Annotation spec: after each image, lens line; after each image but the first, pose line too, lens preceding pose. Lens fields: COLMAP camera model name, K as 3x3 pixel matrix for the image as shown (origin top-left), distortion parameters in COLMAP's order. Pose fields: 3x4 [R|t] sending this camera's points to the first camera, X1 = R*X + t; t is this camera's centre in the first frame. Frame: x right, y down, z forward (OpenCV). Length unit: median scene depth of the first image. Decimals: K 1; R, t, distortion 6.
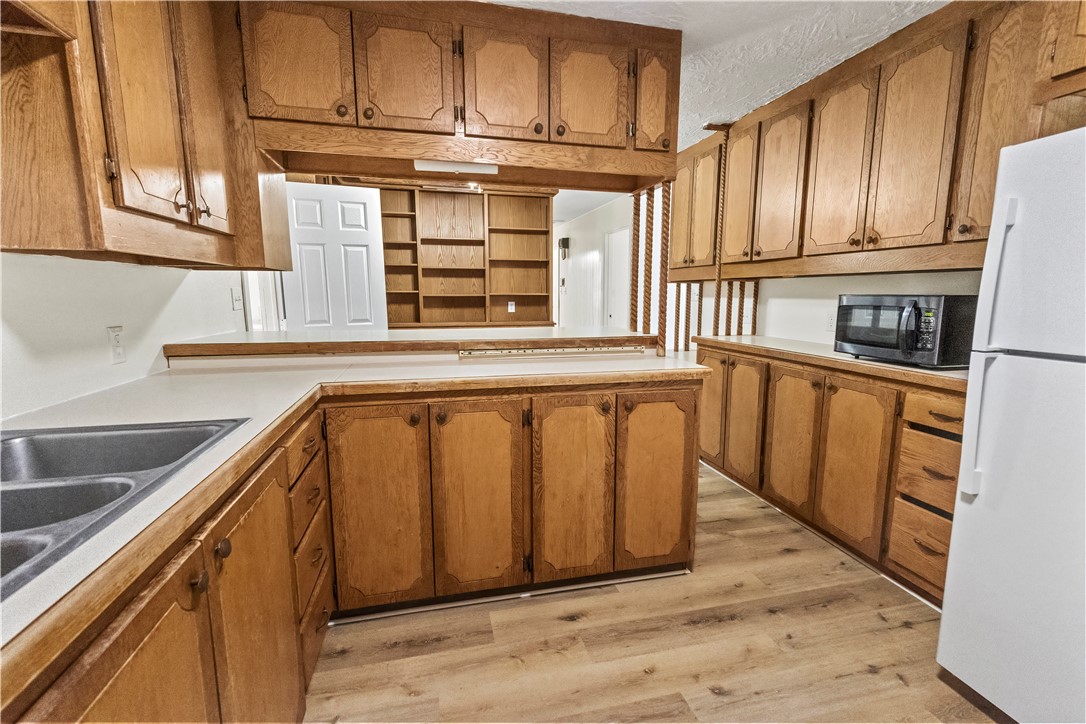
lens RADIAL K [[504.1, 0, 546.1], [0, 504.1, 361.8], [0, 0, 1]] dist [0.015160, -0.001153]
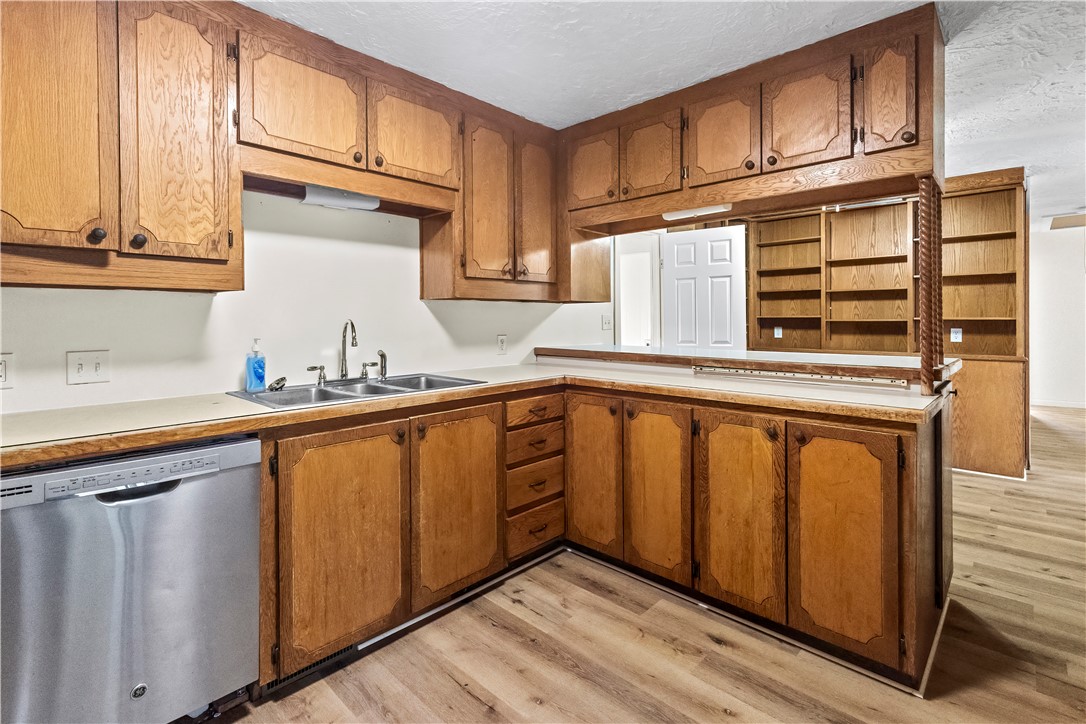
lens RADIAL K [[504.1, 0, 519.4], [0, 504.1, 316.1], [0, 0, 1]] dist [0.015160, -0.001153]
pose [[0.518090, -0.008388, -0.855285, 0.680145], [-0.114025, 0.990349, -0.078783, 0.001442], [0.847691, 0.138340, 0.512134, 0.072637]]
